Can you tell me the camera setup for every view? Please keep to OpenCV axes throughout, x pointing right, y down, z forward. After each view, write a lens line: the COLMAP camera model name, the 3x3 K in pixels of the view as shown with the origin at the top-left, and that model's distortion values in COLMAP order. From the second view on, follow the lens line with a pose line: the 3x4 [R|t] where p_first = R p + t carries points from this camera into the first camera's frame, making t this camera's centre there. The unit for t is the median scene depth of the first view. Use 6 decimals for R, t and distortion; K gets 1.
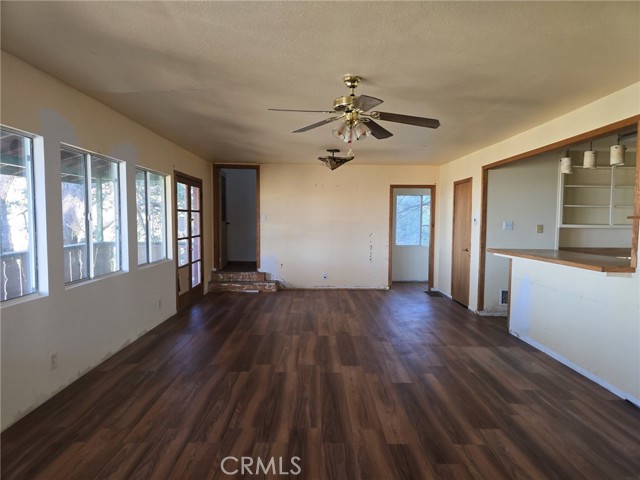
lens RADIAL K [[424.8, 0, 319.2], [0, 424.8, 243.9], [0, 0, 1]] dist [0.031821, 0.001123]
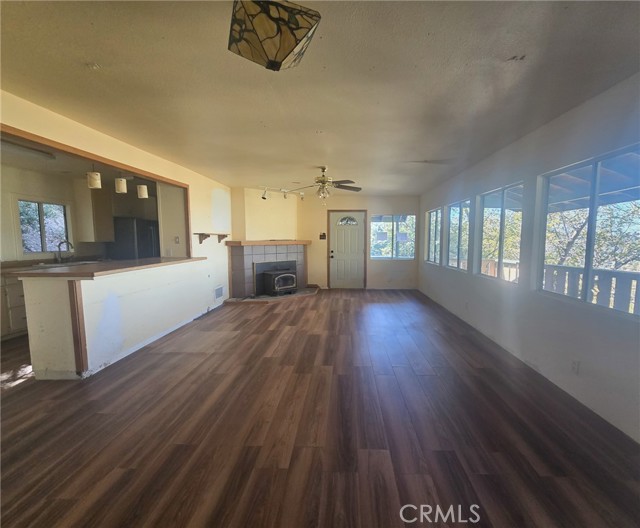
lens RADIAL K [[267.6, 0, 320.6], [0, 267.6, 262.4], [0, 0, 1]] dist [0.000101, 0.000000]
pose [[-0.994474, -0.011913, 0.104307, -0.037223], [0.003790, 0.988820, 0.149063, -0.092199], [-0.104917, 0.148634, -0.983311, 1.796769]]
